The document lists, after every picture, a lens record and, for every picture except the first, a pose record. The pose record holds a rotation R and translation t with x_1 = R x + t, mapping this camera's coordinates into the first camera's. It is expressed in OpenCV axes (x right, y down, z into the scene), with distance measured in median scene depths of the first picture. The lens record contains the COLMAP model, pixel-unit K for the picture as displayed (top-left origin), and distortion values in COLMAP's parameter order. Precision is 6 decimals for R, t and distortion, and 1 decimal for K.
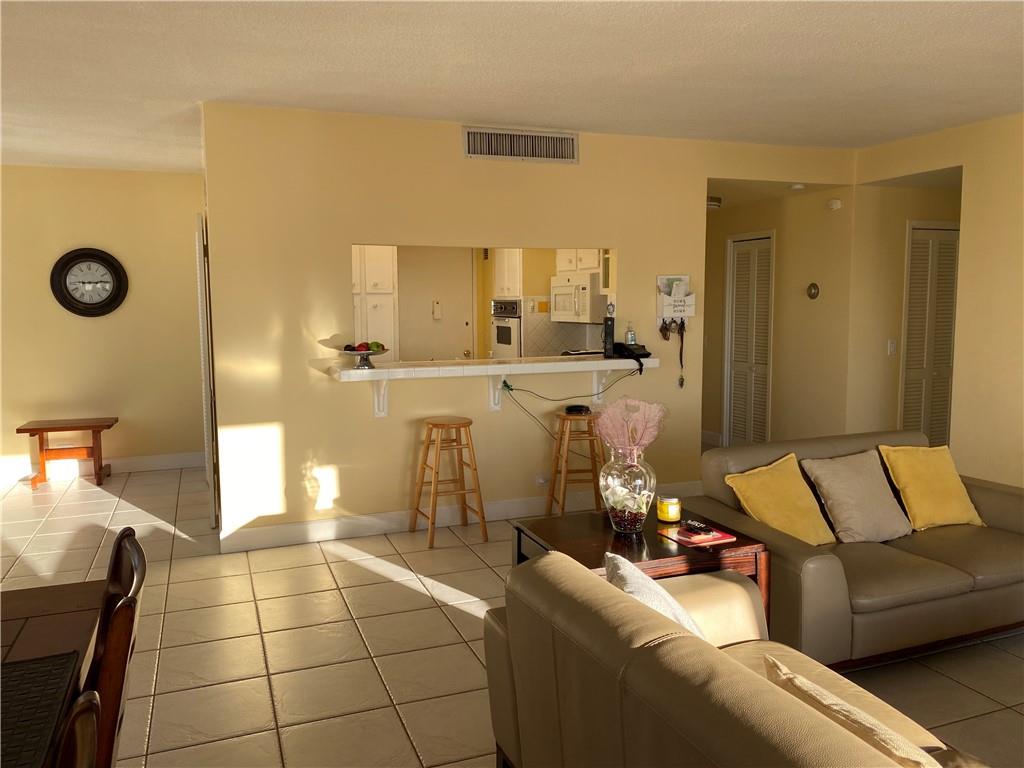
lens RADIAL K [[772.8, 0, 510.8], [0, 772.8, 381.8], [0, 0, 1]] dist [0.039391, -0.049412]
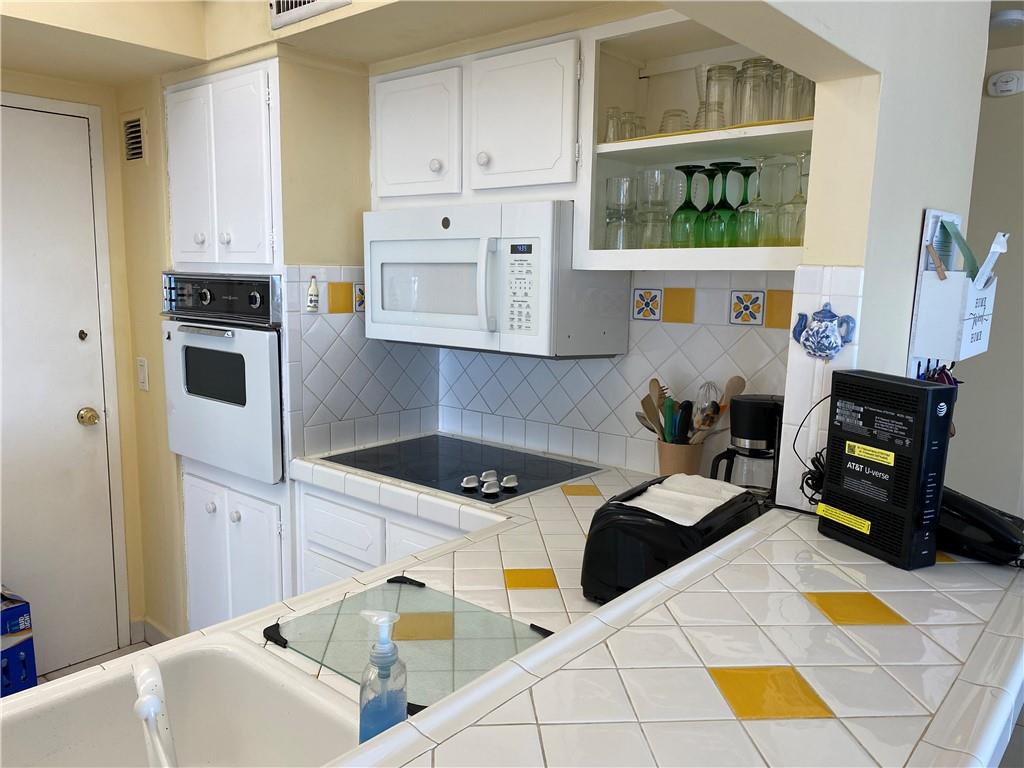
lens RADIAL K [[772.8, 0, 511.3], [0, 772.8, 388.9], [0, 0, 1]] dist [0.039391, -0.049412]
pose [[0.882165, -0.043043, 0.468969, -0.057480], [0.021546, 0.998460, 0.051112, -0.071906], [-0.470447, -0.034985, 0.881735, 0.653915]]
